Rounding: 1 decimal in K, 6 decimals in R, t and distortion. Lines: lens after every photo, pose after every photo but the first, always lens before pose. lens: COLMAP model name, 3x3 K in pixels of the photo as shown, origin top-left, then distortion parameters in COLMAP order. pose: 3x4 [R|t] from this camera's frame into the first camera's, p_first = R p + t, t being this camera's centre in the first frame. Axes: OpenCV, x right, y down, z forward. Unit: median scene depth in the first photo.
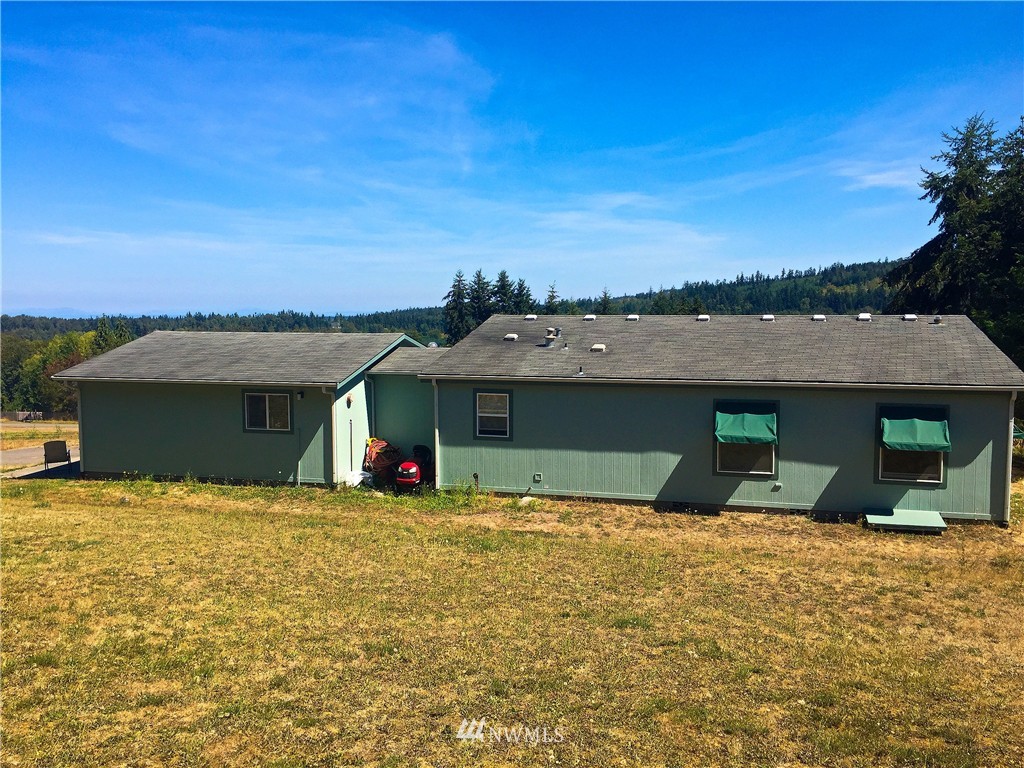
lens RADIAL K [[879.2, 0, 512.0], [0, 879.2, 384.0], [0, 0, 1]] dist [0.057463, -0.002182]
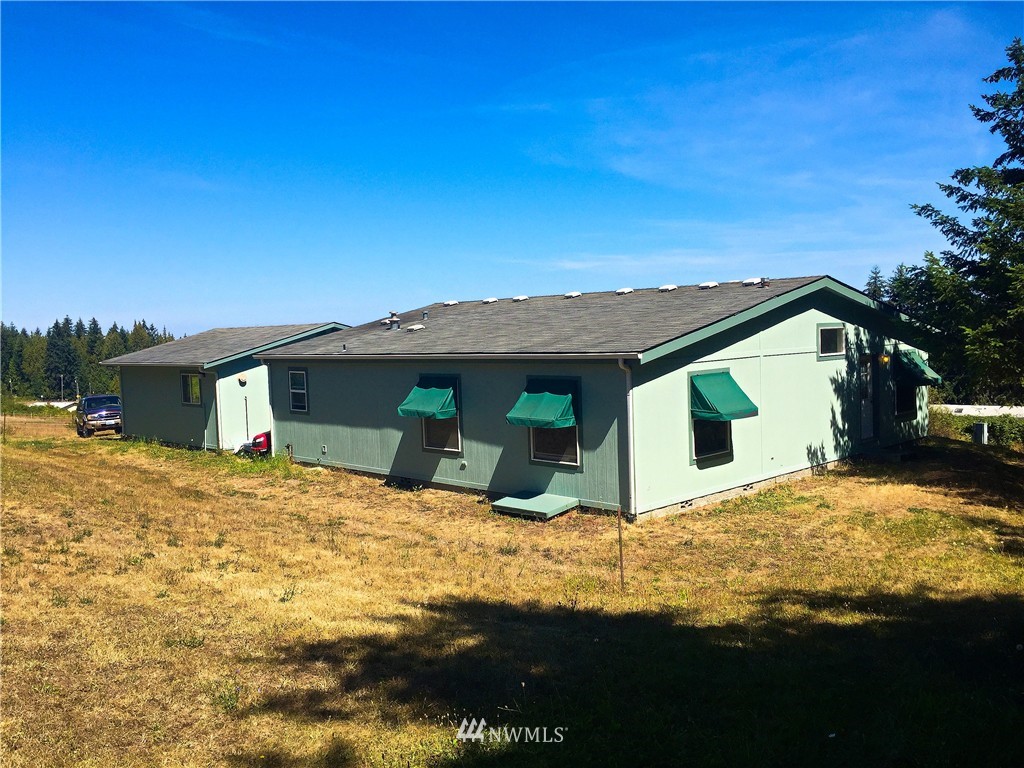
lens RADIAL K [[874.0, 0, 512.0], [0, 874.0, 384.0], [0, 0, 1]] dist [0.071425, -0.112710]
pose [[0.858379, 0.002471, -0.513010, 0.816293], [-0.007937, 0.999933, -0.008464, 0.035450], [0.512955, 0.011337, 0.858341, 0.208906]]
